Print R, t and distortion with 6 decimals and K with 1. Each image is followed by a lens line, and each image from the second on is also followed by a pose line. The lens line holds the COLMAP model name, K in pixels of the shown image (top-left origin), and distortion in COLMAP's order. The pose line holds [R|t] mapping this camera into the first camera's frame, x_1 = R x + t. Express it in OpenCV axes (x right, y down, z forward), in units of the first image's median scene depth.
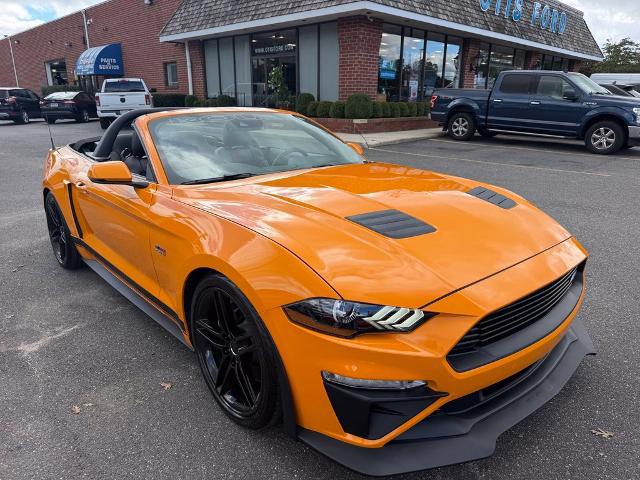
lens RADIAL K [[452.6, 0, 322.7], [0, 452.6, 242.1], [0, 0, 1]] dist [-0.000337, -0.010571]
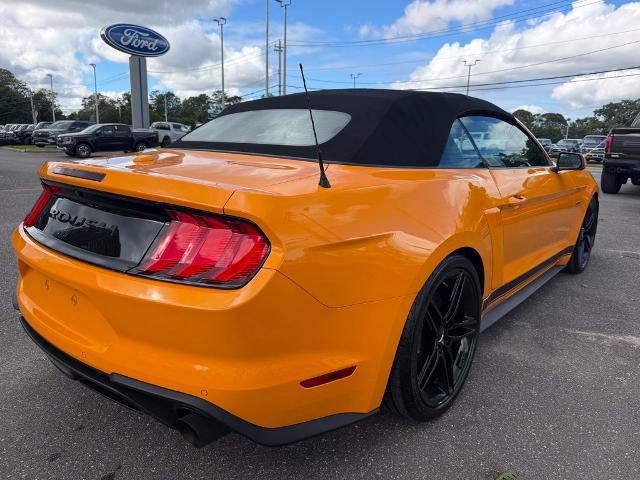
lens RADIAL K [[452.6, 0, 322.2], [0, 452.6, 237.9], [0, 0, 1]] dist [-0.000337, -0.010571]
pose [[-0.129293, -0.204325, 0.970327, -1.087441], [0.275896, 0.932490, 0.233119, -0.290139], [-0.952452, 0.297850, -0.064192, 1.215186]]
